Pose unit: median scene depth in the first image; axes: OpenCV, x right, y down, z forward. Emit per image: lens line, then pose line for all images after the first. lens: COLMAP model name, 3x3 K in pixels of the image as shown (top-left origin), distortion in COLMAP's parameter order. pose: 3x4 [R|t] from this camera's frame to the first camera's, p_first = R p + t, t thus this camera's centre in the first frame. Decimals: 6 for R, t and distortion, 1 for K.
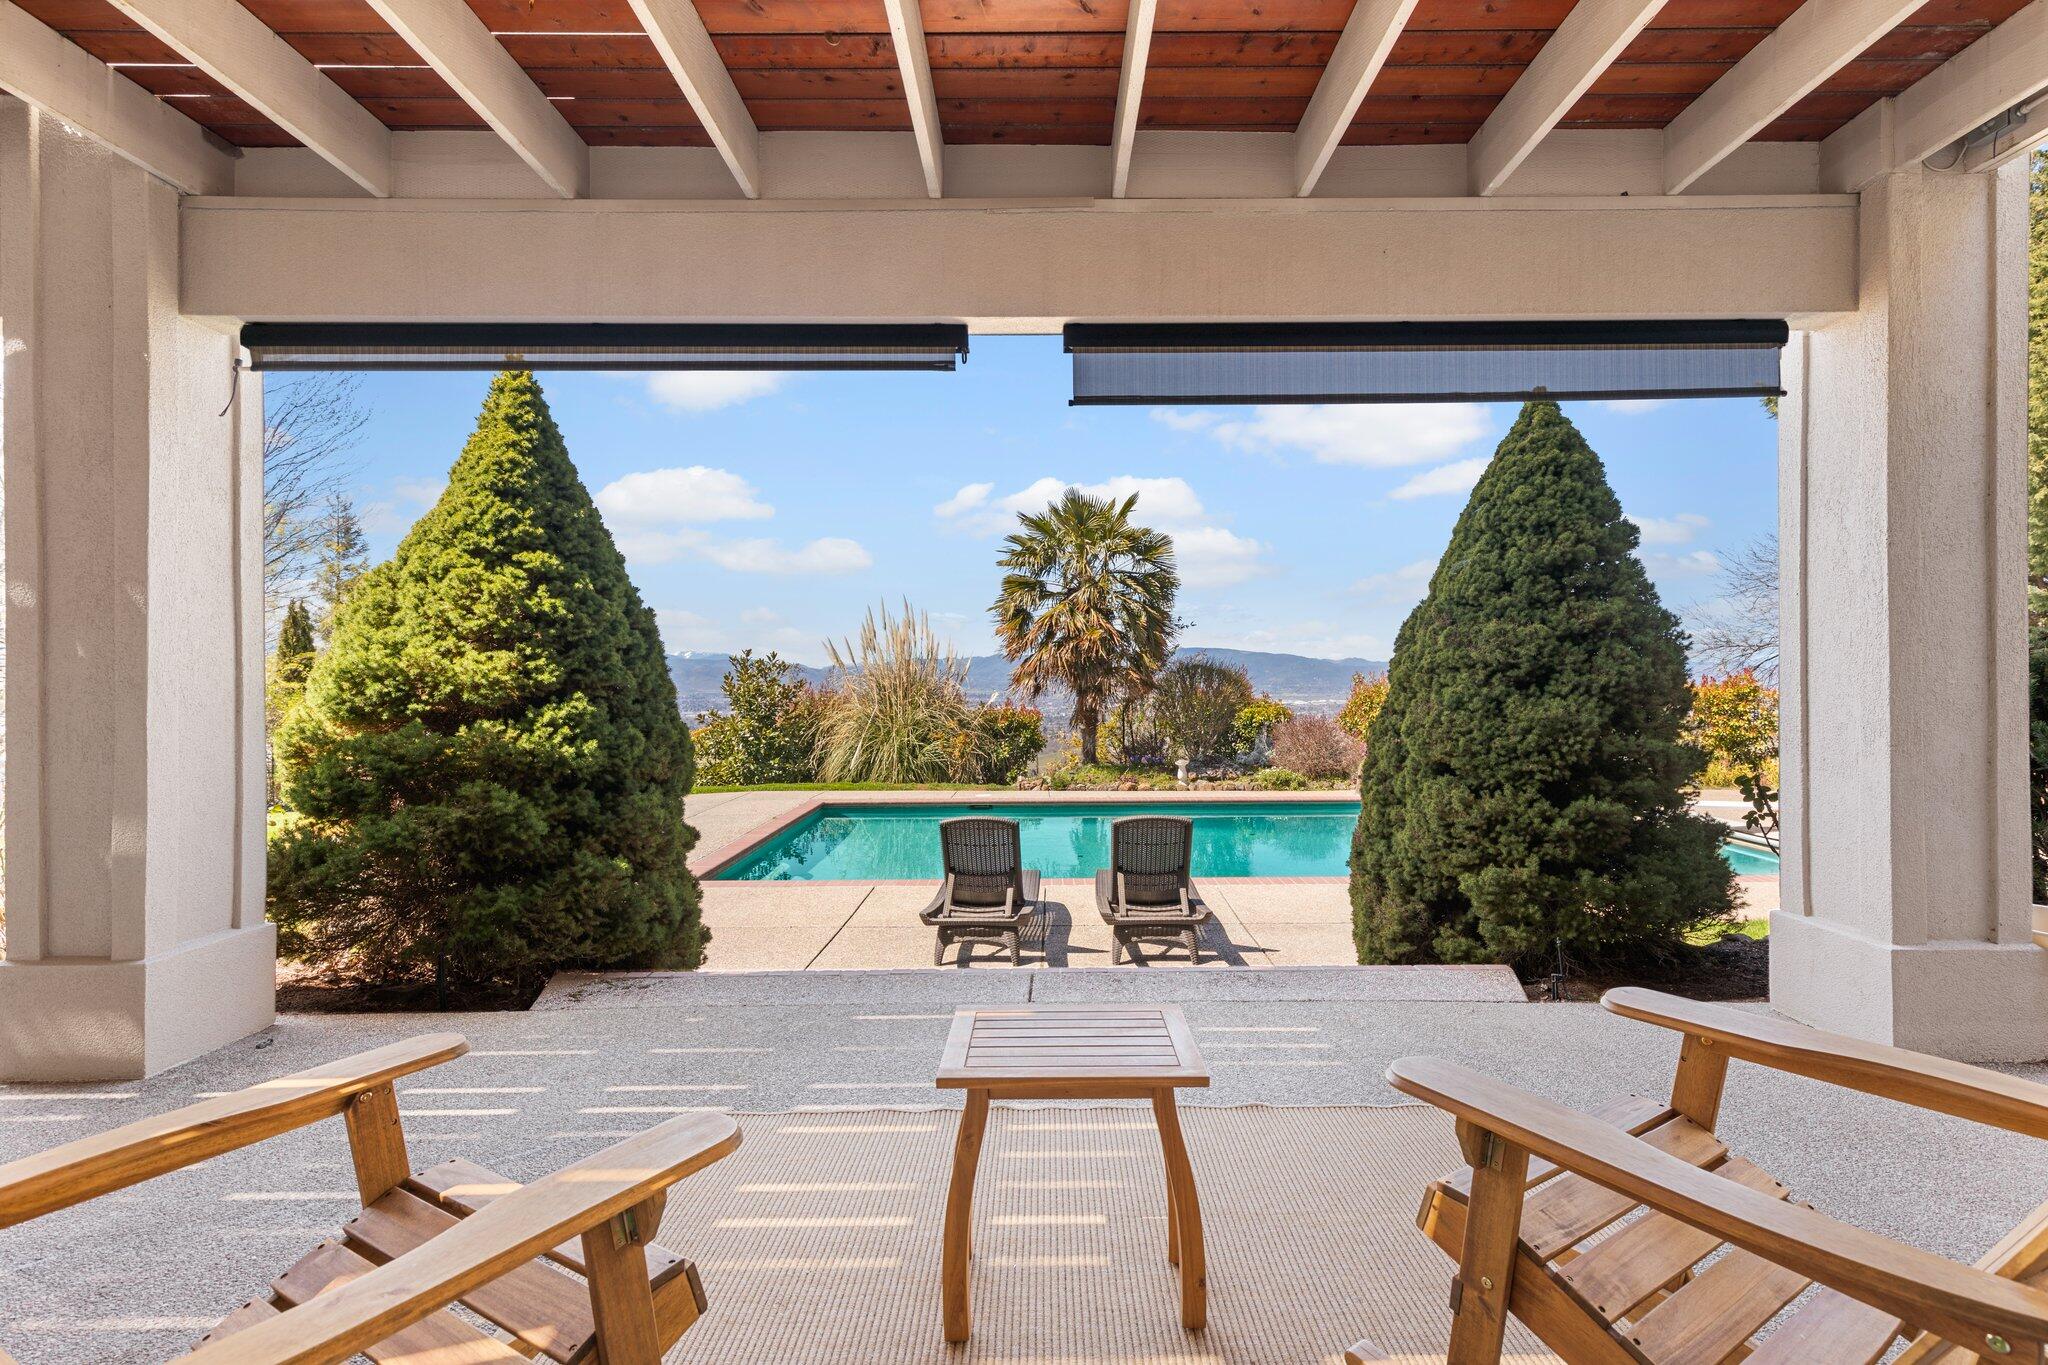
lens RADIAL K [[916.4, 0, 1039.4], [0, 916.4, 684.0], [0, 0, 1]] dist [0.008885, -0.001339]
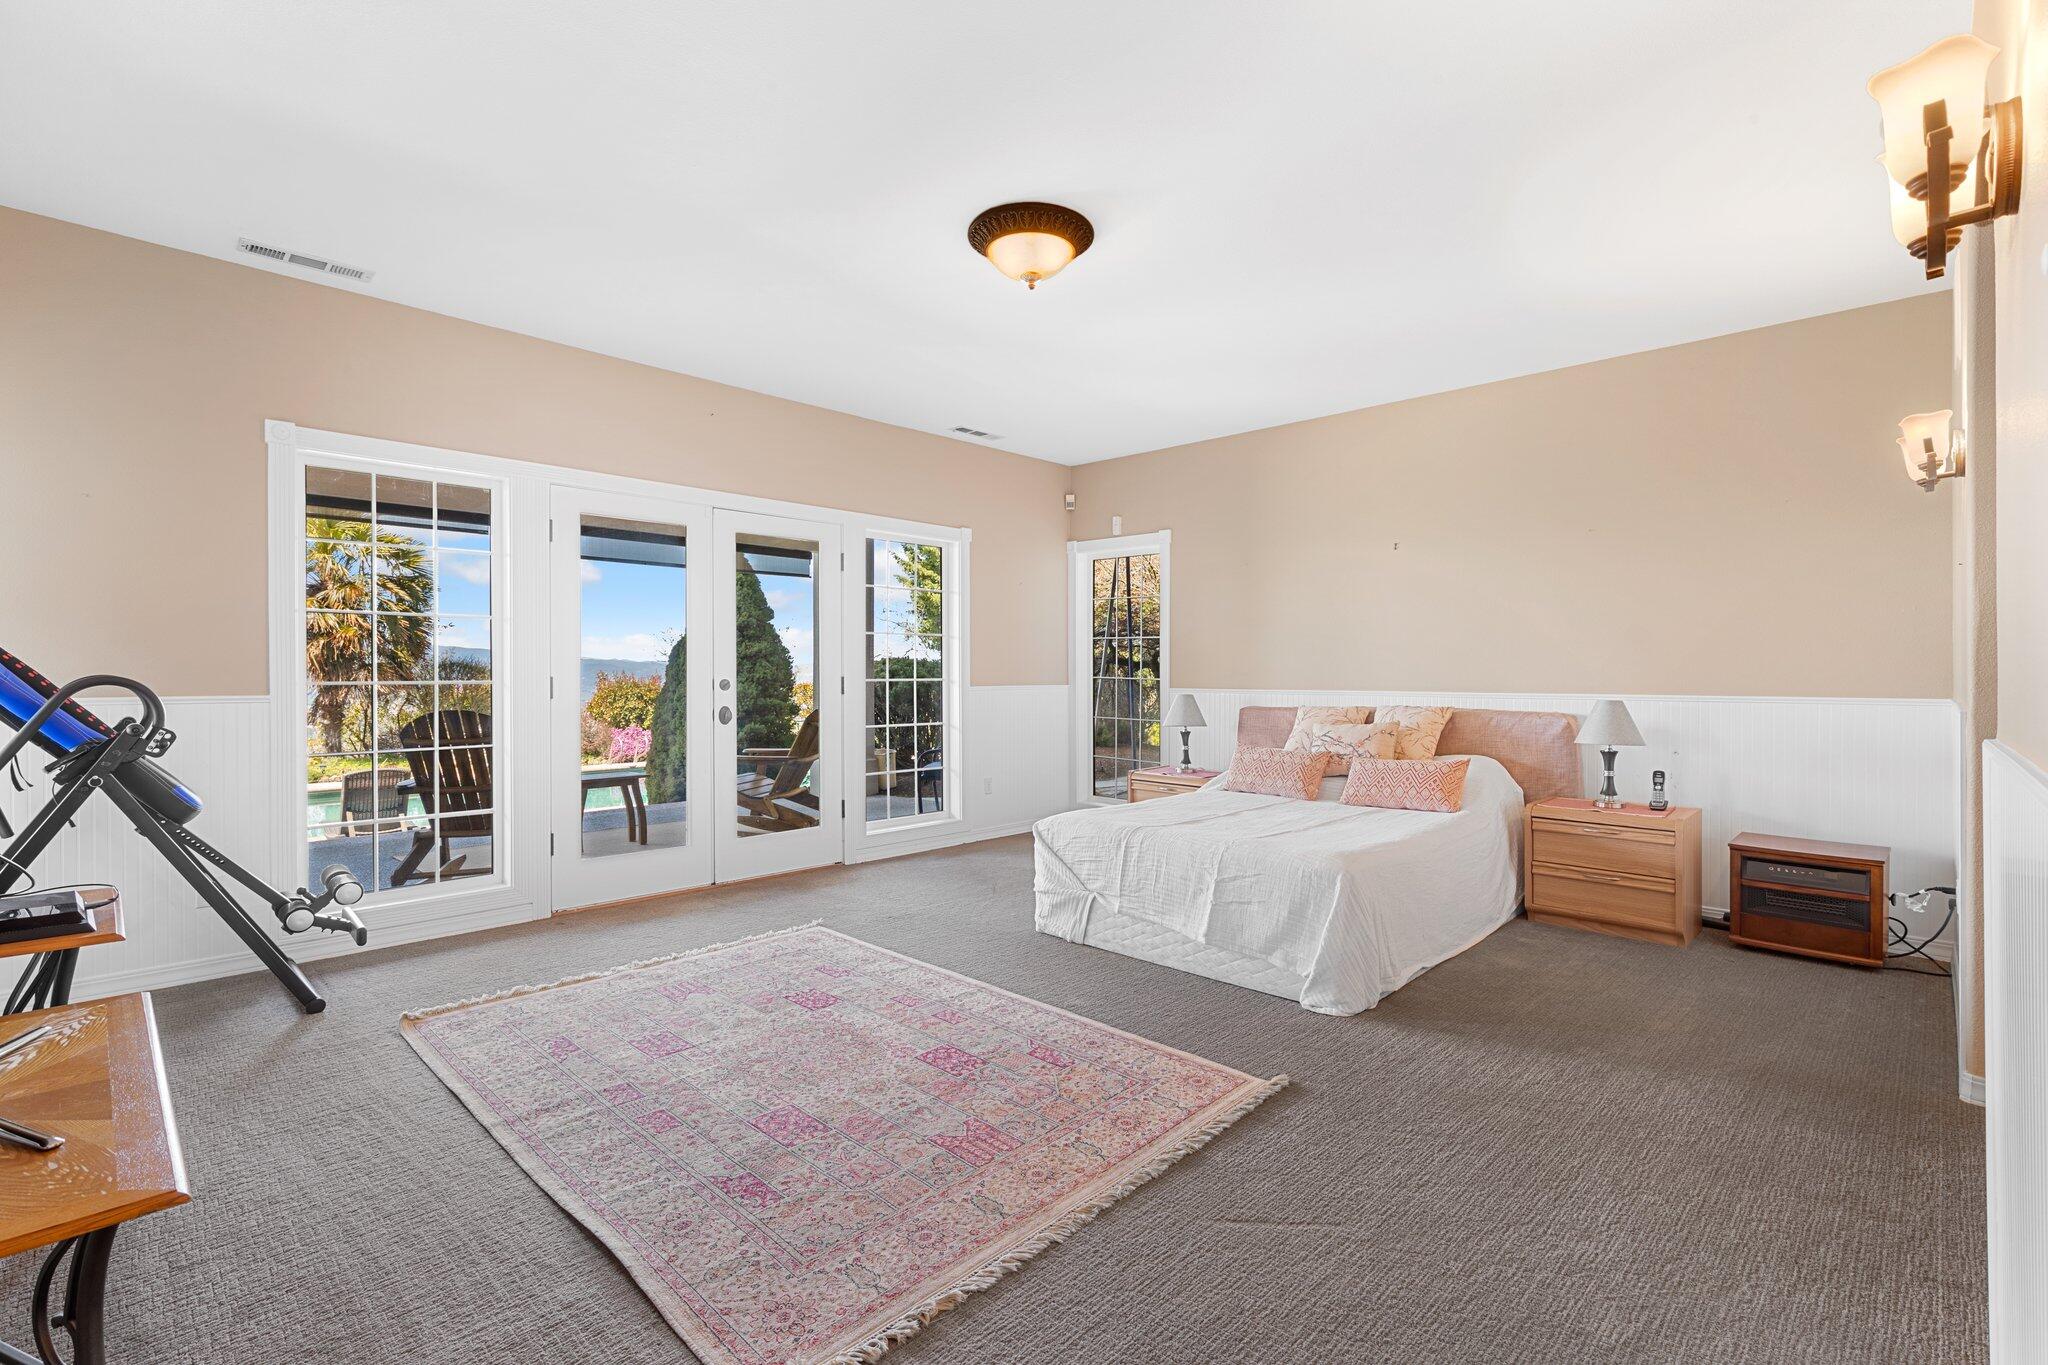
lens RADIAL K [[916.4, 0, 1039.4], [0, 916.4, 684.0], [0, 0, 1]] dist [0.008885, -0.001339]
pose [[0.691618, 0.000029, 0.722264, -0.554620], [-0.001056, 0.999999, 0.000971, 0.012629], [-0.722263, -0.001434, 0.691617, -1.081018]]
